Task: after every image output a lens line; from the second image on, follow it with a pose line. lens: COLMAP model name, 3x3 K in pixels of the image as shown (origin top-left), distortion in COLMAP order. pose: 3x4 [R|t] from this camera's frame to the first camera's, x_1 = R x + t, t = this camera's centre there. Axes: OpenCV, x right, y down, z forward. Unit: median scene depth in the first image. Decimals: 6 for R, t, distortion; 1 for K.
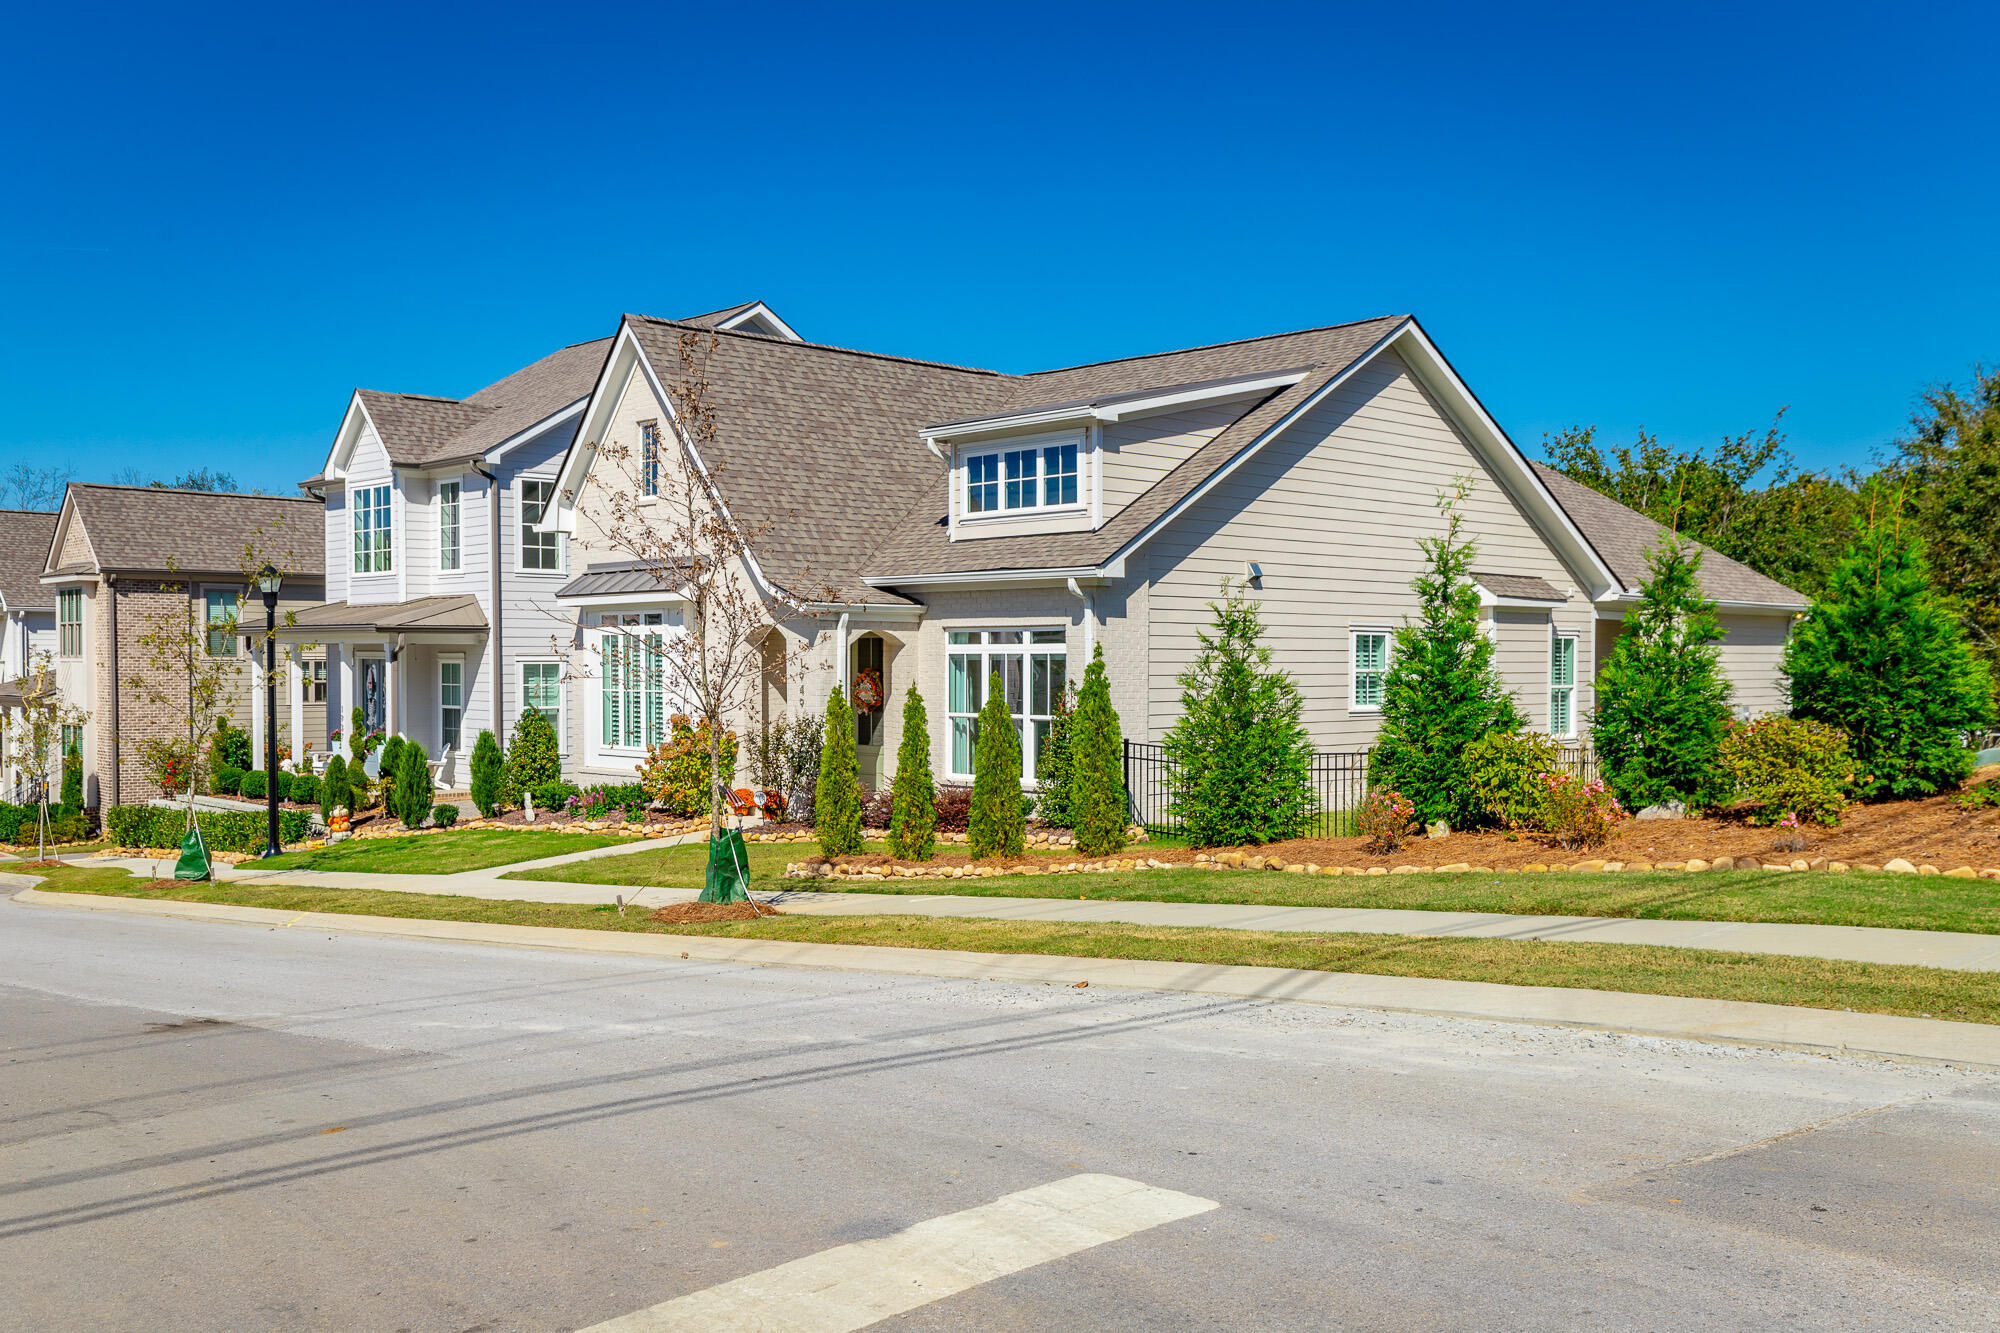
lens RADIAL K [[1821.5, 0, 992.7], [0, 1821.5, 677.6], [0, 0, 1]] dist [0.003294, 0.000000]
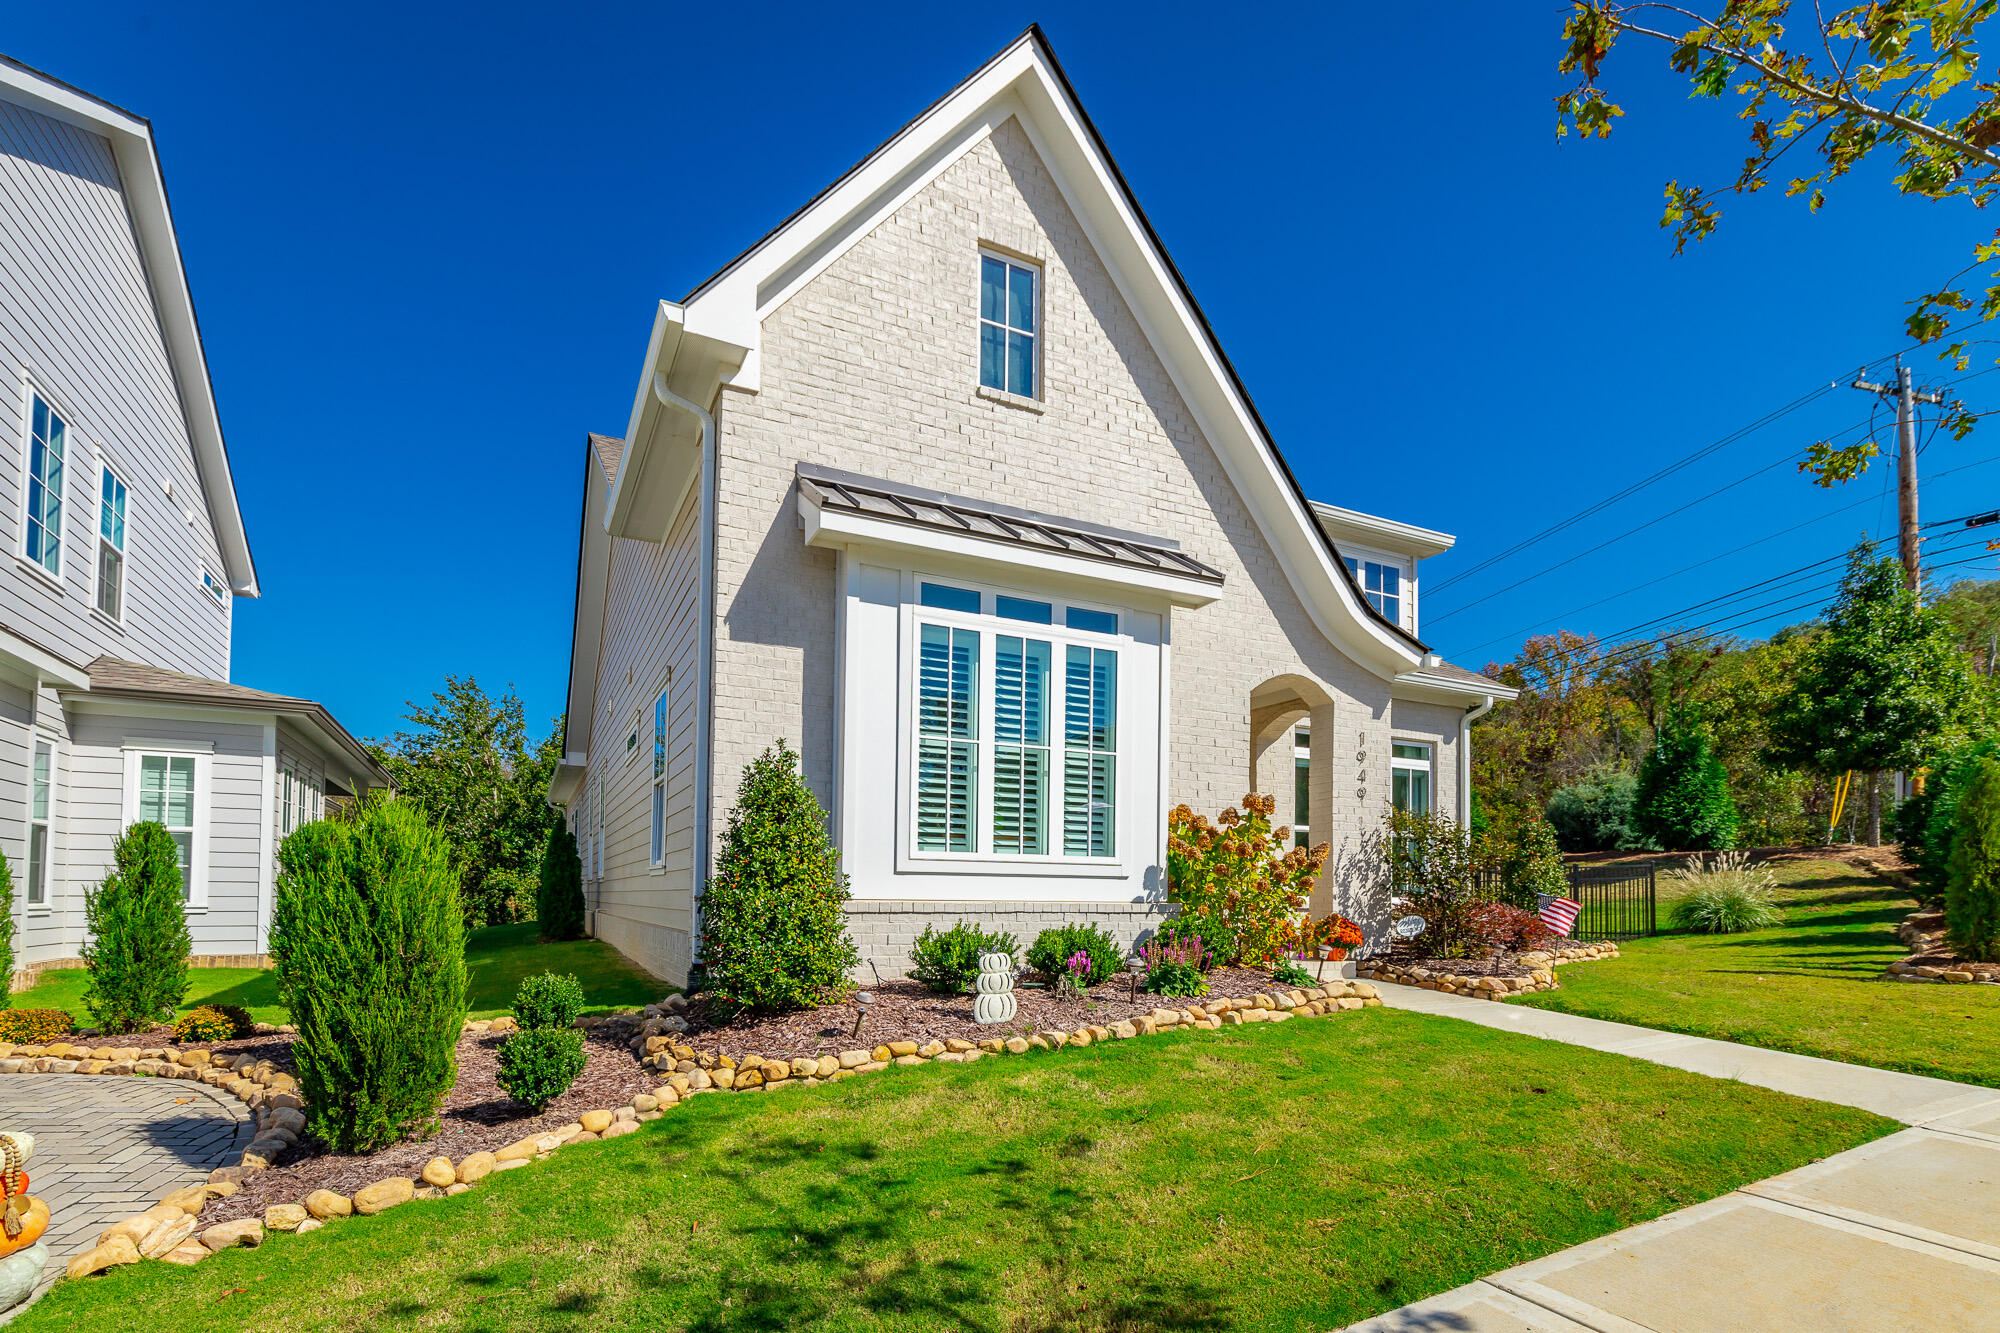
lens RADIAL K [[913.8, 0, 988.8], [0, 913.8, 859.9], [0, 0, 1]] dist [0.005965, 0.000169]
pose [[0.320110, 0.037648, 0.946632, -0.467664], [-0.006856, 0.999276, -0.037424, 0.051623], [-0.947356, 0.005490, 0.320136, 0.974231]]
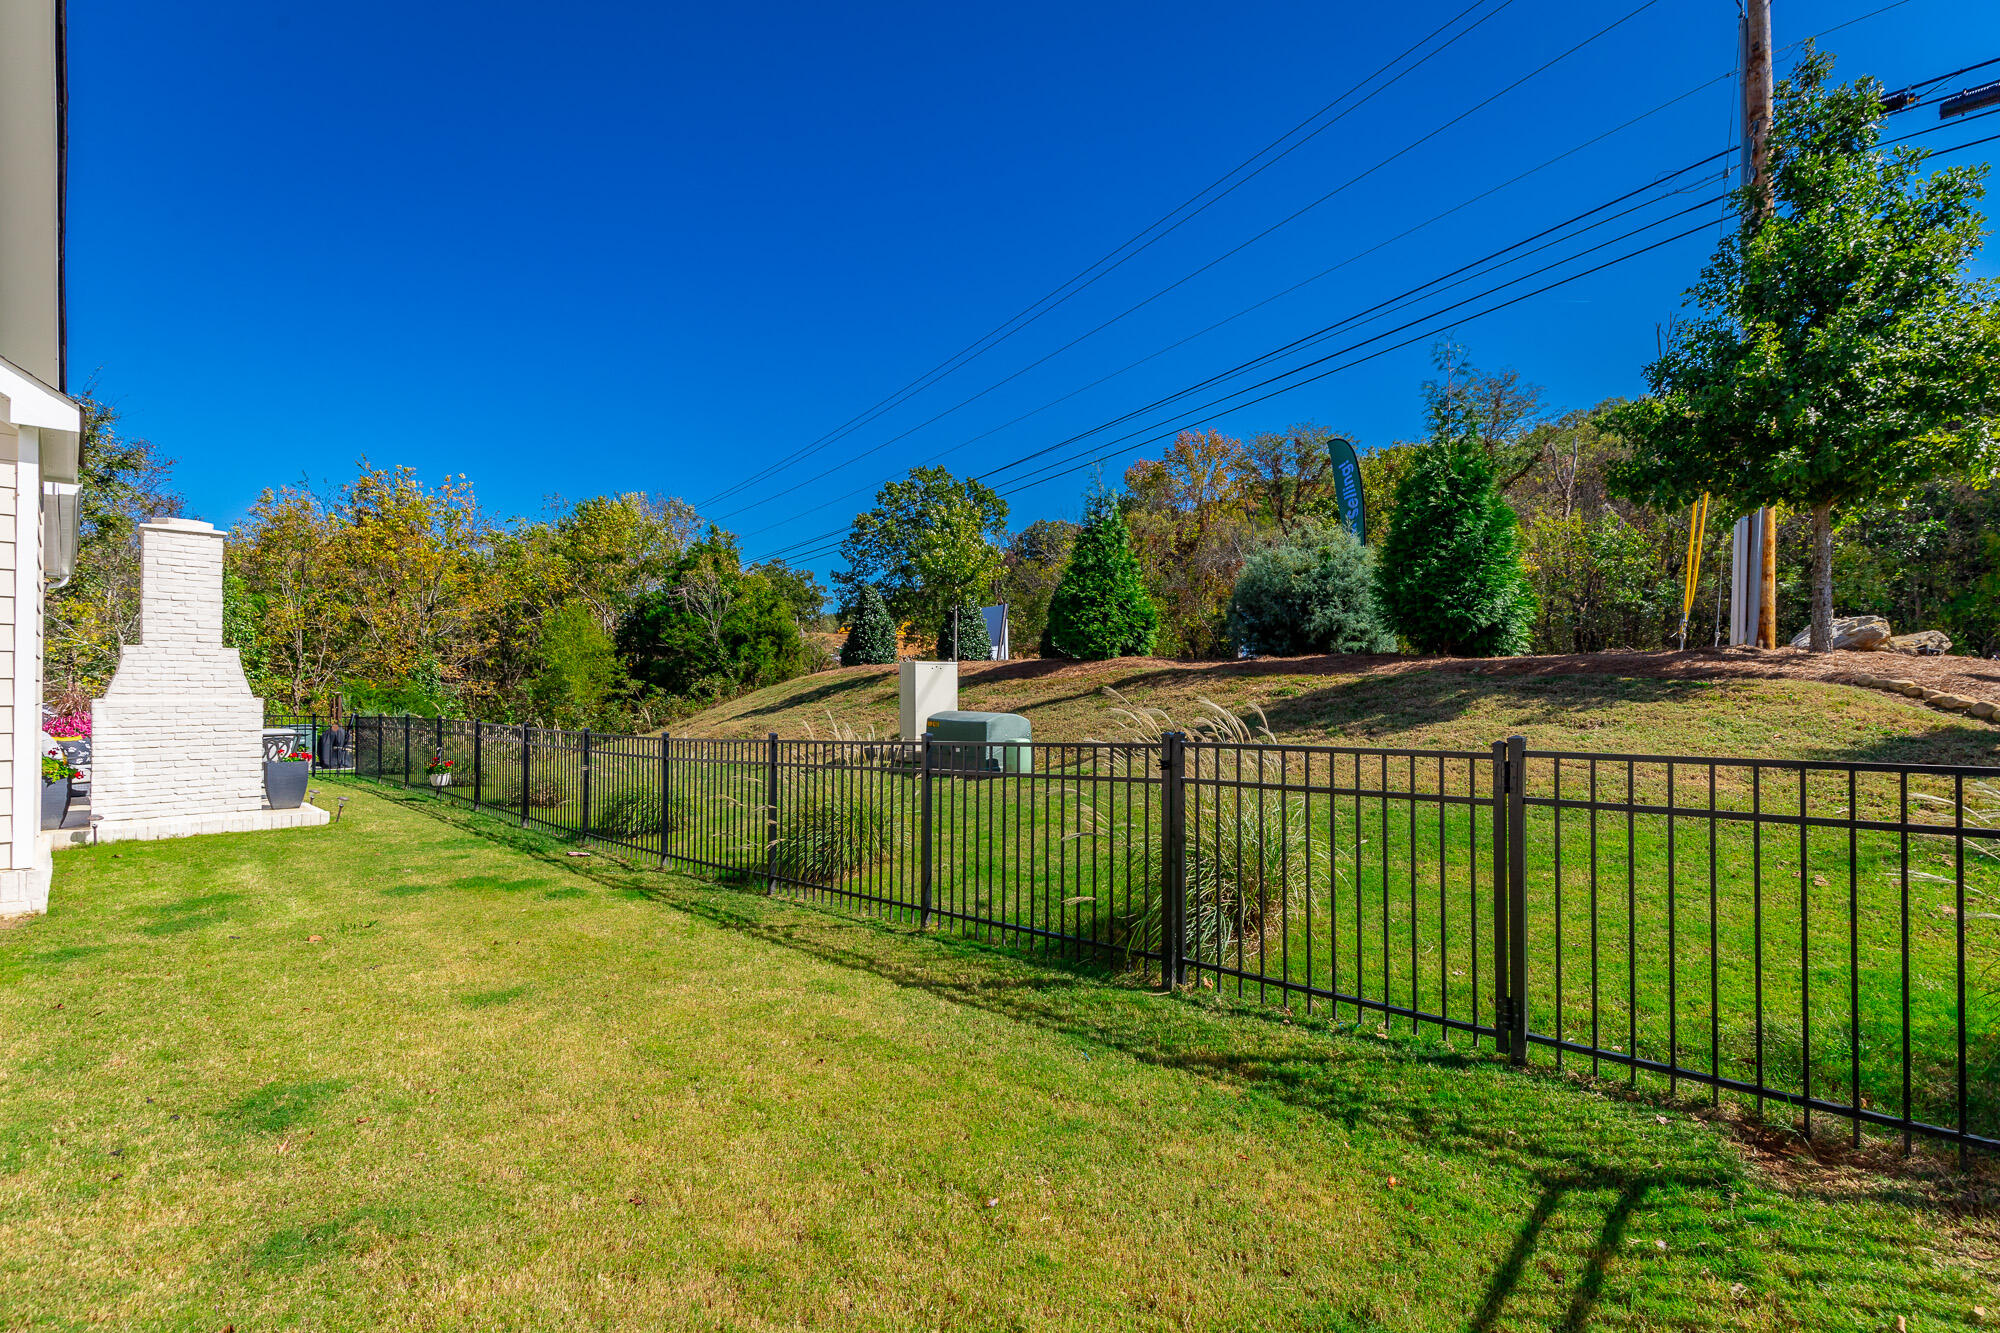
lens RADIAL K [[913.8, 0, 997.8], [0, 913.8, 667.9], [0, 0, 1]] dist [0.005965, 0.000169]
pose [[-0.024960, 0.023475, 0.999413, 0.074412], [0.011352, 0.999666, -0.023197, 0.022462], [-0.999624, 0.010766, -0.025218, 0.892655]]
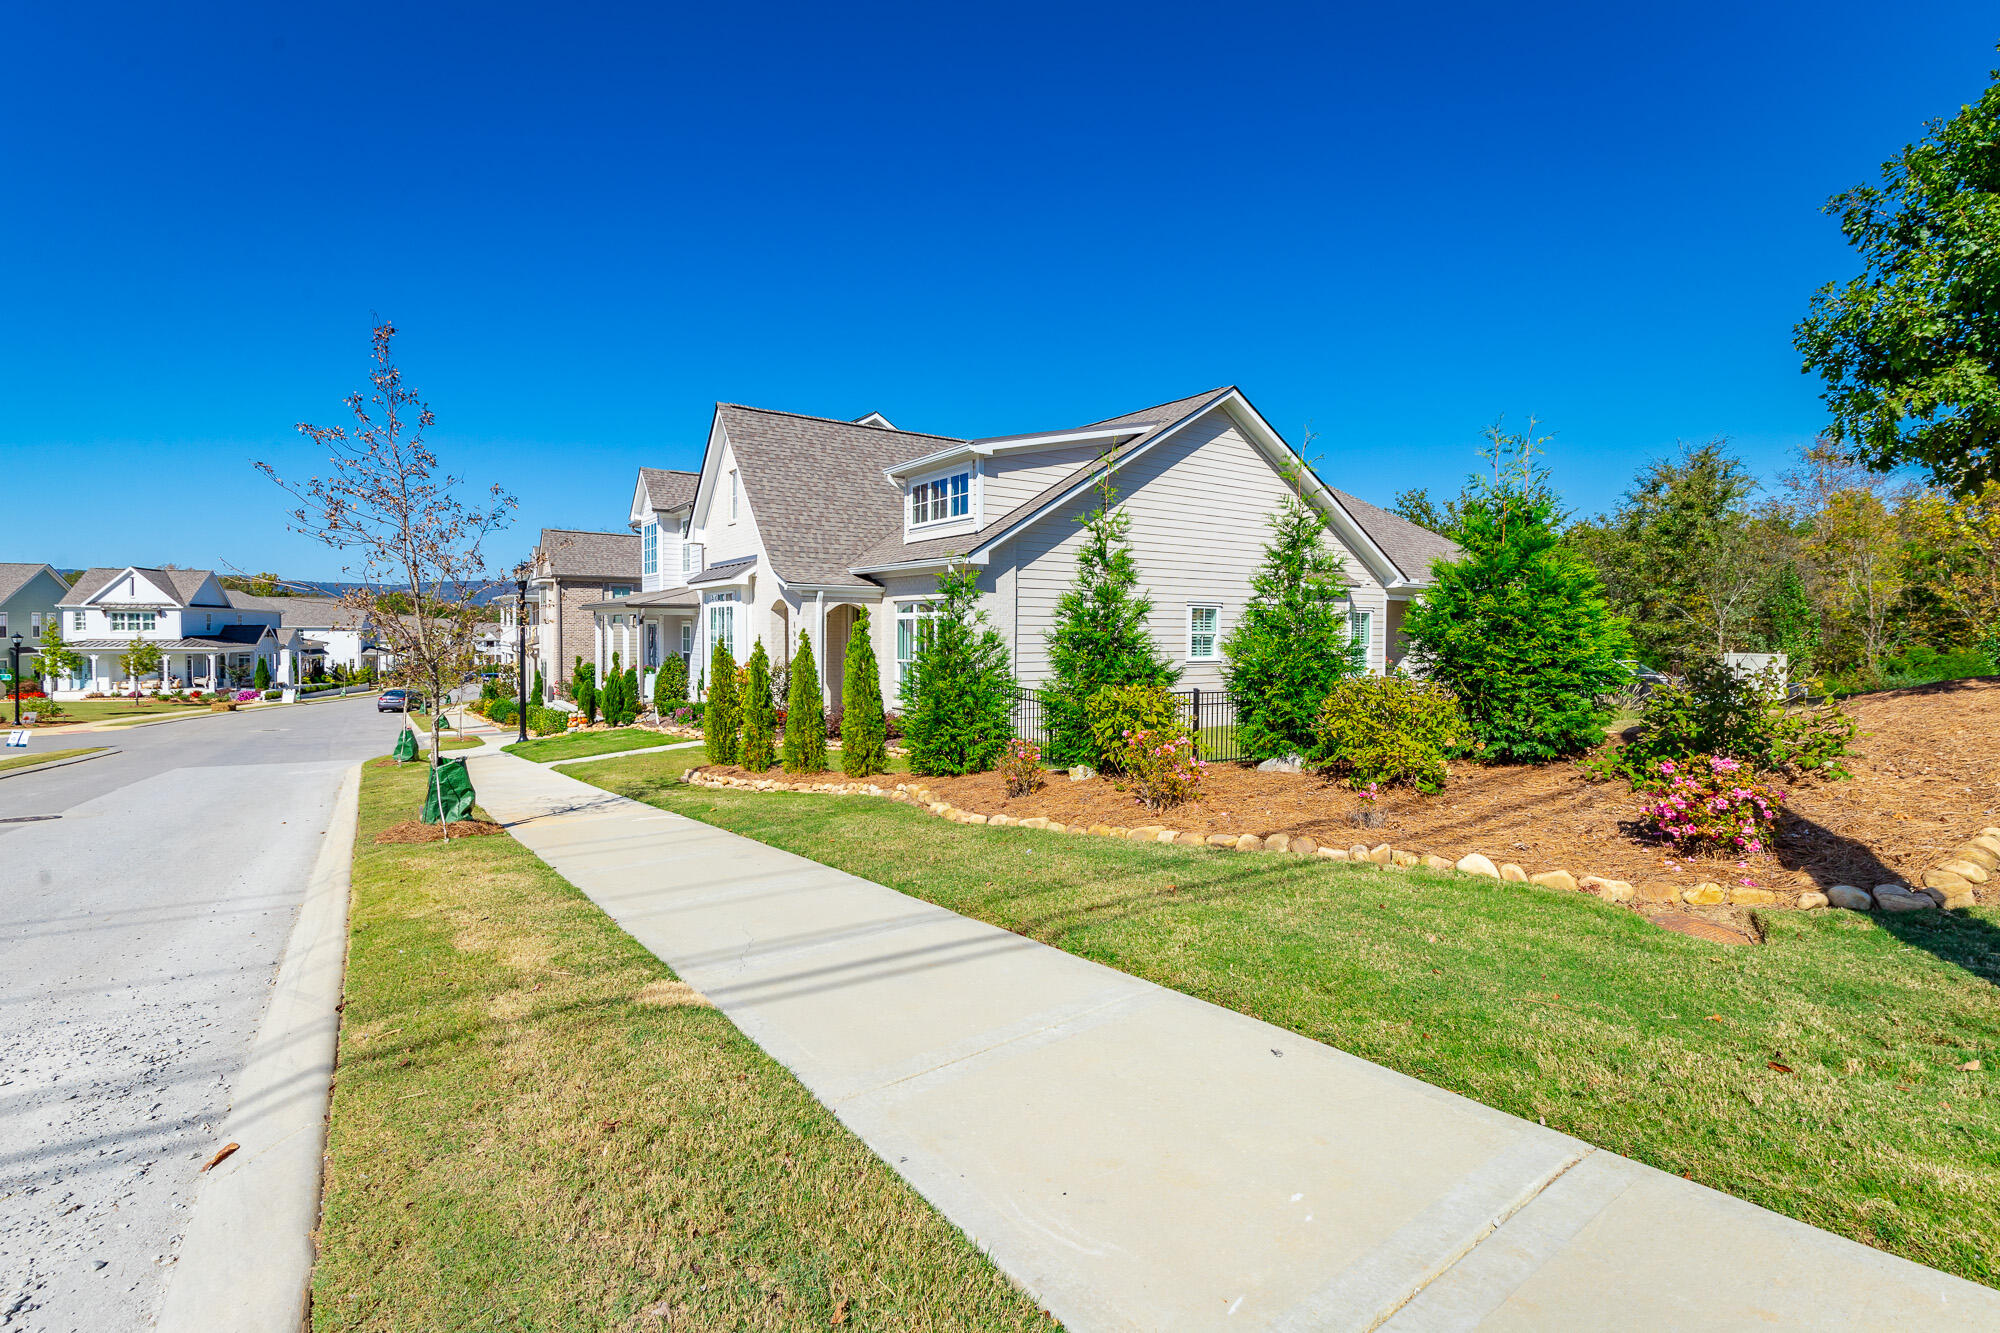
lens RADIAL K [[913.8, 0, 997.1], [0, 913.8, 648.7], [0, 0, 1]] dist [0.005965, 0.000169]
pose [[0.988189, 0.008404, -0.153012, 0.166056], [-0.006704, 0.999910, 0.011624, 0.001729], [0.153096, -0.010461, 0.988156, 0.269150]]
